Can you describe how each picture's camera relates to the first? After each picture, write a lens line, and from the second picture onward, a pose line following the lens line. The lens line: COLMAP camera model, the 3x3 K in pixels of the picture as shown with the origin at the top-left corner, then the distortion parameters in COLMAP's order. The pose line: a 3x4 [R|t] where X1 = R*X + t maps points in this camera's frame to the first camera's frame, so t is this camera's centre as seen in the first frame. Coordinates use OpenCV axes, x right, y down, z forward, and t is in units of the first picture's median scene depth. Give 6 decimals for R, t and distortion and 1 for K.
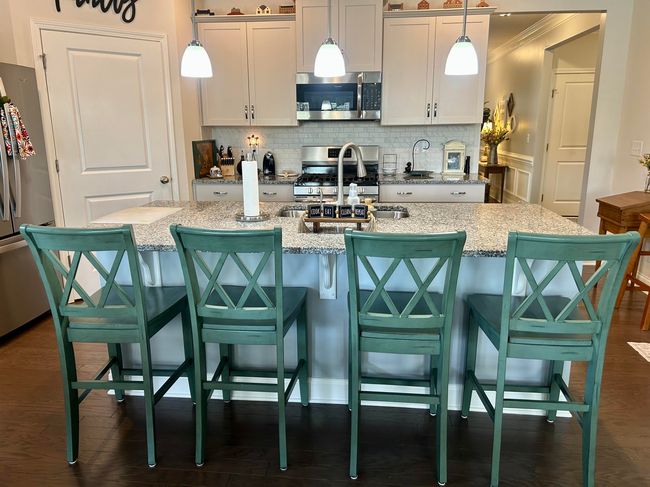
lens RADIAL K [[492.4, 0, 324.0], [0, 492.4, 240.3], [0, 0, 1]] dist [0.001669, -0.000485]
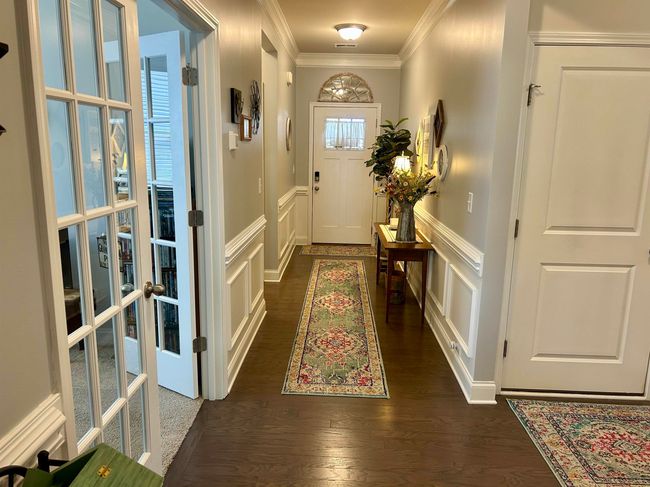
lens RADIAL K [[492.4, 0, 325.8], [0, 492.4, 245.9], [0, 0, 1]] dist [0.001669, -0.000485]
pose [[0.996541, 0.002881, 0.083050, 0.224461], [-0.000748, 0.999669, -0.025709, -0.139184], [-0.083097, 0.025558, 0.996214, 0.518780]]
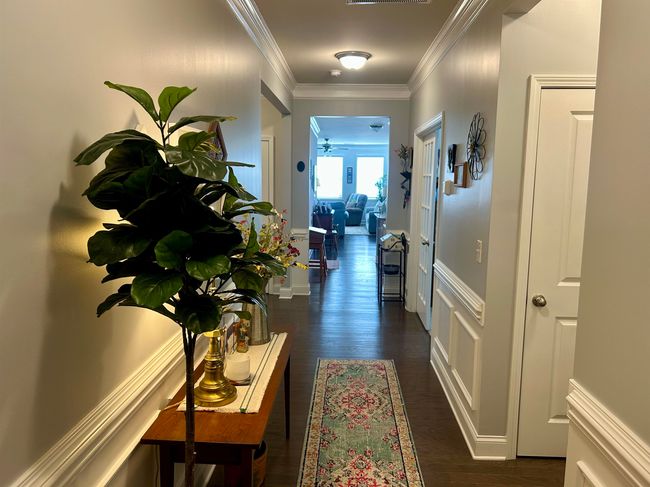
lens RADIAL K [[492.4, 0, 325.1], [0, 492.4, 243.4], [0, 0, 1]] dist [0.001669, -0.000485]
pose [[-0.997748, 0.003479, -0.066981, 0.307760], [-0.019977, 0.937917, 0.346284, -0.294685], [0.064027, 0.346842, -0.935736, 1.165138]]
